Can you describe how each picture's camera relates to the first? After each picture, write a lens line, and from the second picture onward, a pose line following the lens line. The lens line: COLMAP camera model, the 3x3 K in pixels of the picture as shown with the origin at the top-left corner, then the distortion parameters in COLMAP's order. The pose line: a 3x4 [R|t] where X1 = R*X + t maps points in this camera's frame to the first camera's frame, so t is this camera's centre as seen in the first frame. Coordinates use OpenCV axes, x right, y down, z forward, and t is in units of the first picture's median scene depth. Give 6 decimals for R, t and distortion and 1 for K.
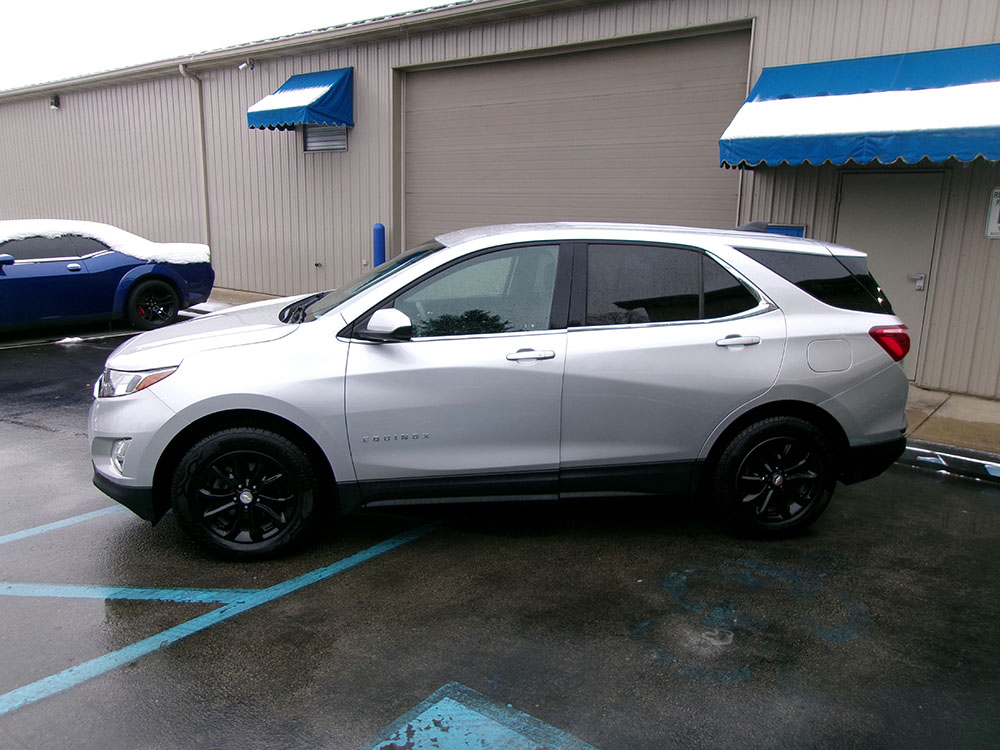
lens RADIAL K [[779.7, 0, 491.1], [0, 779.7, 377.6], [0, 0, 1]] dist [-0.016908, 0.039854]
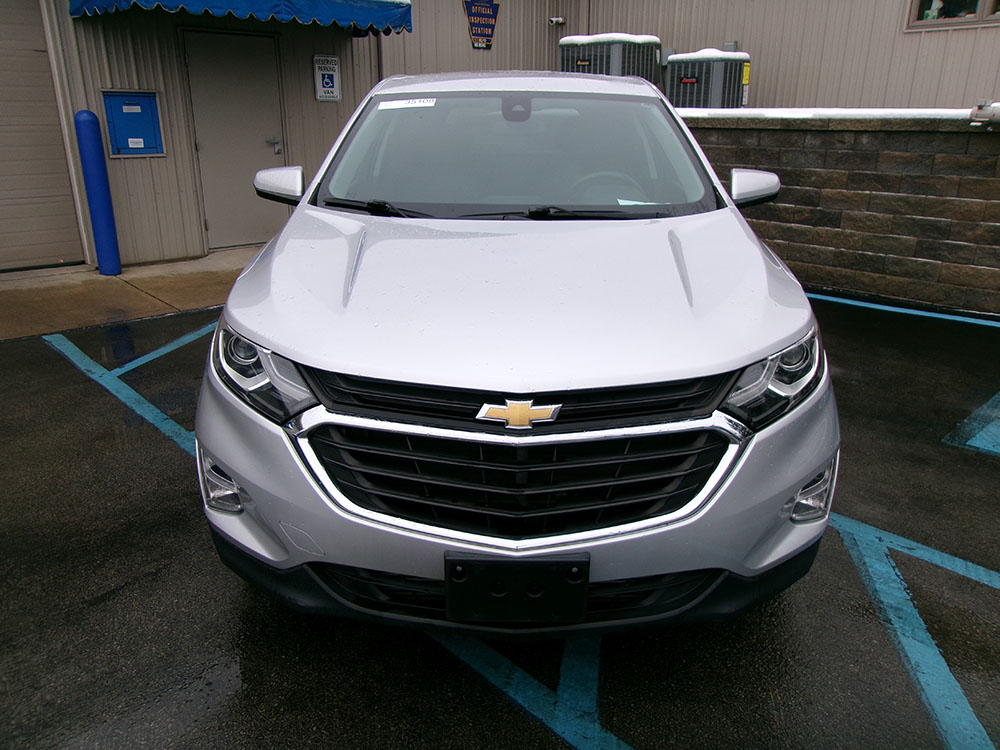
lens RADIAL K [[779.7, 0, 491.3], [0, 779.7, 374.3], [0, 0, 1]] dist [-0.016908, 0.039854]
pose [[0.148055, -0.337637, 0.929560, -0.559896], [0.212004, 0.928904, 0.303632, -0.106197], [-0.965989, 0.152116, 0.209109, 0.619096]]
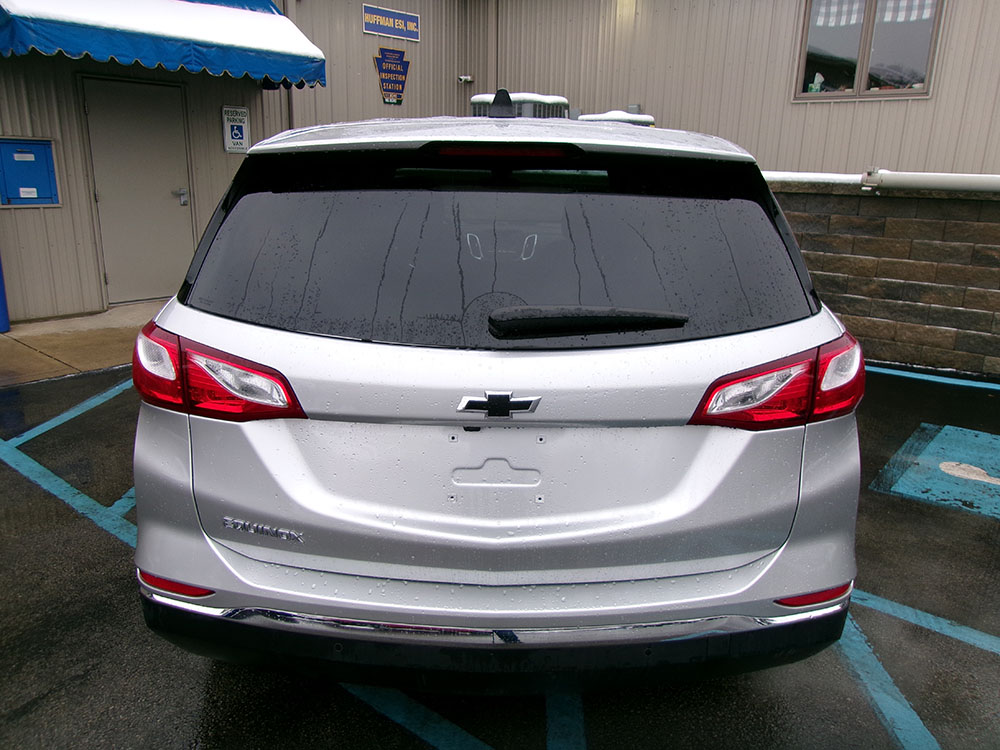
lens RADIAL K [[779.7, 0, 494.5], [0, 779.7, 372.9], [0, 0, 1]] dist [-0.016908, 0.039854]
pose [[0.015132, -0.281180, 0.959536, -0.550365], [0.193576, 0.942314, 0.273080, -0.119062], [-0.980969, 0.181611, 0.068688, 0.650027]]
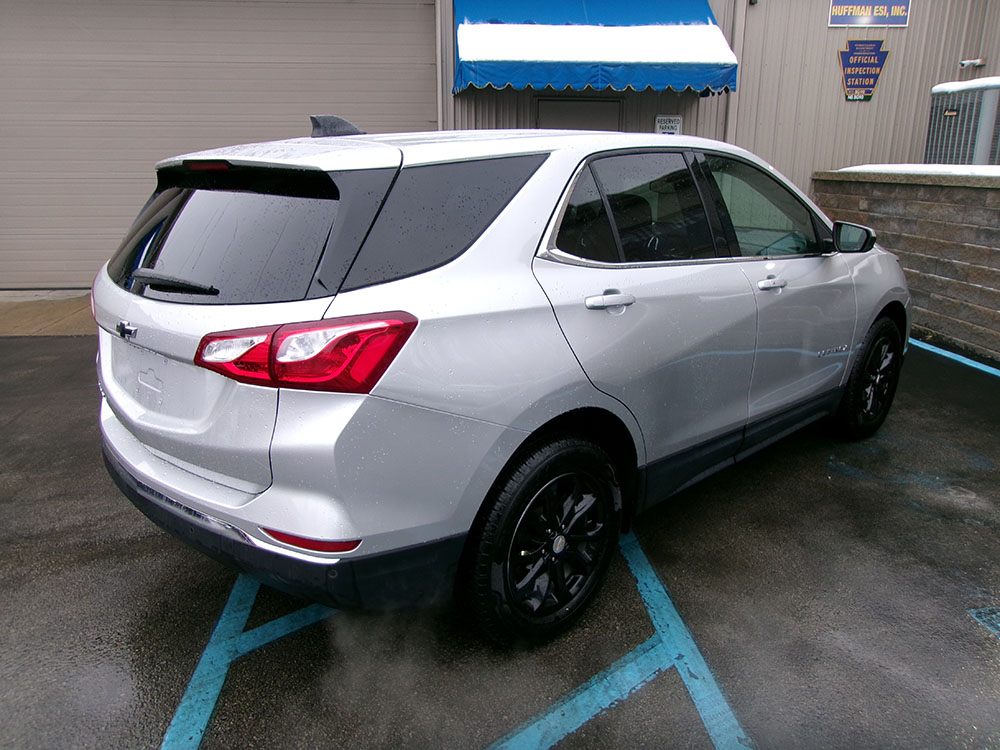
lens RADIAL K [[779.7, 0, 493.2], [0, 779.7, 378.4], [0, 0, 1]] dist [-0.016908, 0.039854]
pose [[0.718552, -0.208973, 0.663335, -0.454366], [0.162103, 0.977843, 0.132458, -0.047024], [-0.676318, 0.012351, 0.736506, 0.300434]]
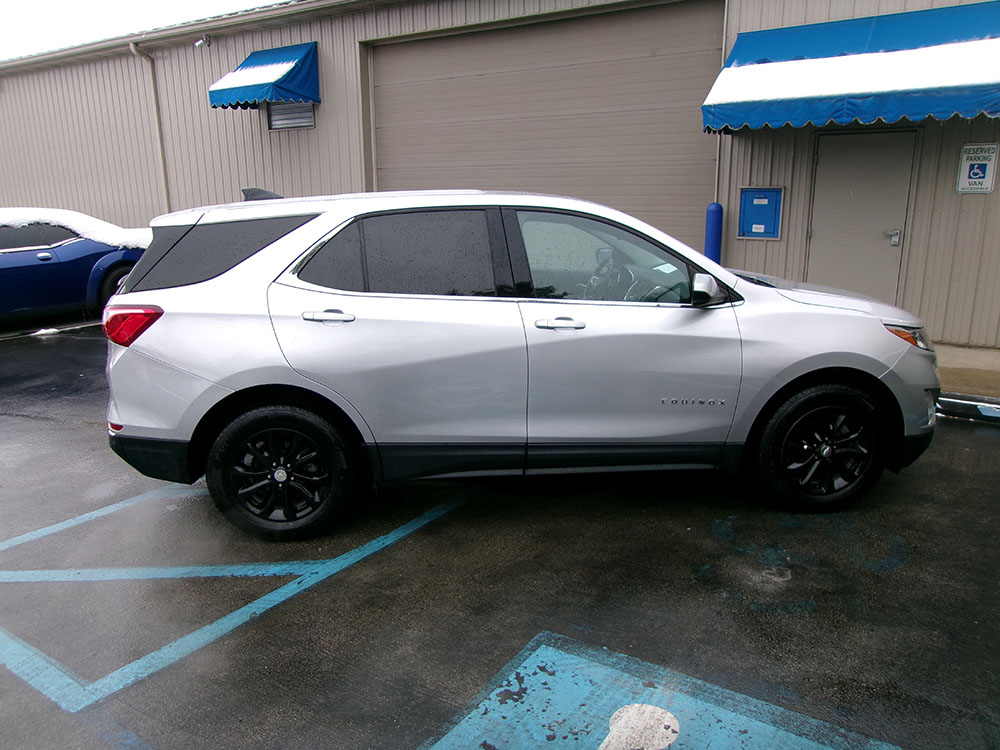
lens RADIAL K [[779.7, 0, 492.9], [0, 779.7, 375.8], [0, 0, 1]] dist [-0.016908, 0.039854]
pose [[0.996650, -0.049416, 0.065164, -0.073760], [0.047527, 0.998413, 0.030224, 0.005914], [-0.066555, -0.027026, 0.997417, -0.013025]]
